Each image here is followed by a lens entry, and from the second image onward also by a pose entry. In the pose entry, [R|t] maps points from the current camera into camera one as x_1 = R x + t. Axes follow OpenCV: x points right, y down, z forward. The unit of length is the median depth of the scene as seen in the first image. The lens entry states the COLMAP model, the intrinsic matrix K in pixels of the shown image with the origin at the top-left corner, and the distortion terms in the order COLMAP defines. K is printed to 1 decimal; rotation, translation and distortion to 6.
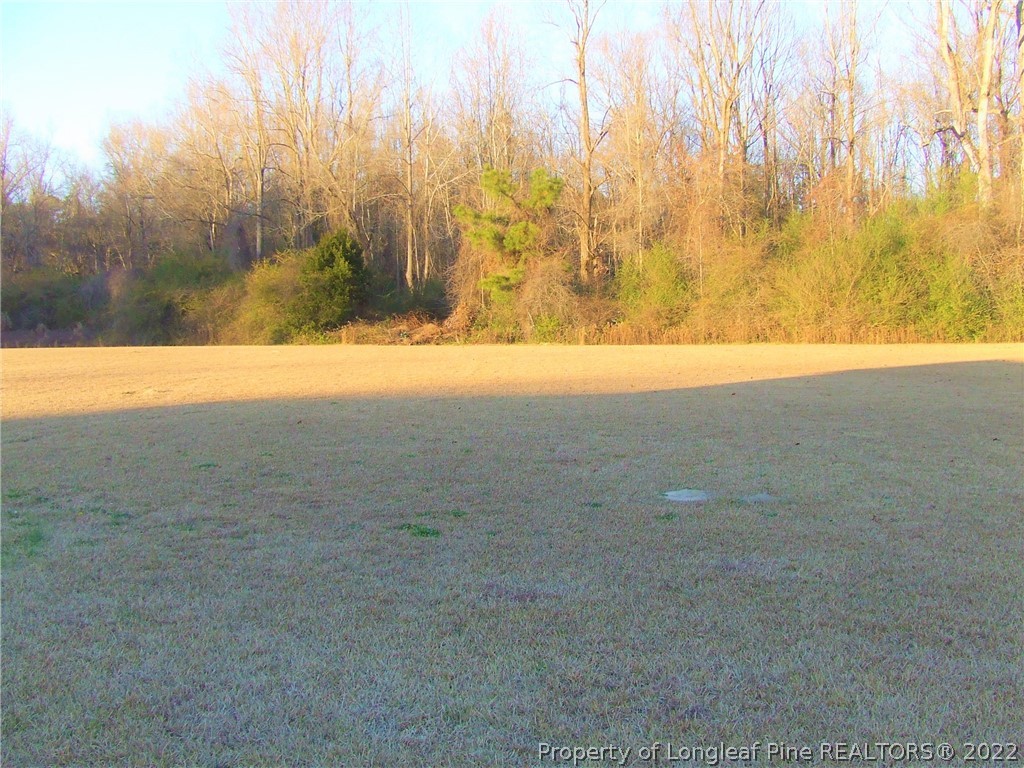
lens RADIAL K [[1132.8, 0, 521.2], [0, 1132.8, 363.2], [0, 0, 1]] dist [-0.041197, 0.000000]
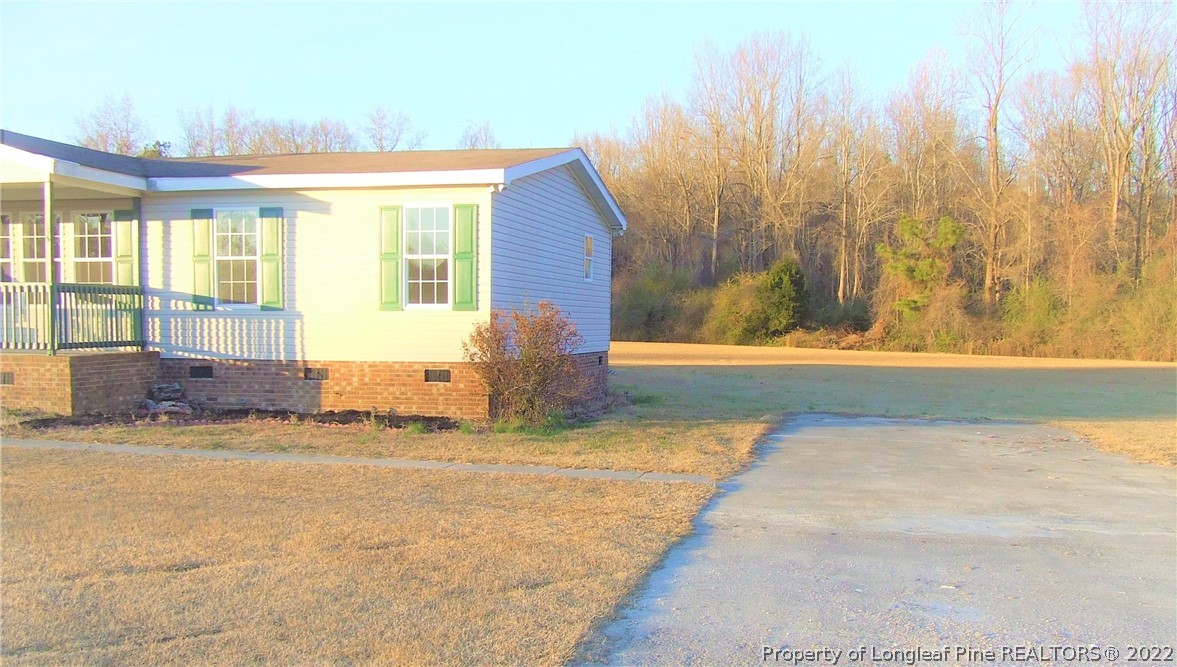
lens RADIAL K [[1418.9, 0, 588.1], [0, 1418.9, 339.7], [0, 0, 1]] dist [-0.011240, 0.000000]
pose [[0.960049, 0.037868, -0.277257, 0.078376], [-0.044907, 0.998809, -0.019079, 0.016109], [0.276204, 0.030768, 0.960606, -0.652985]]
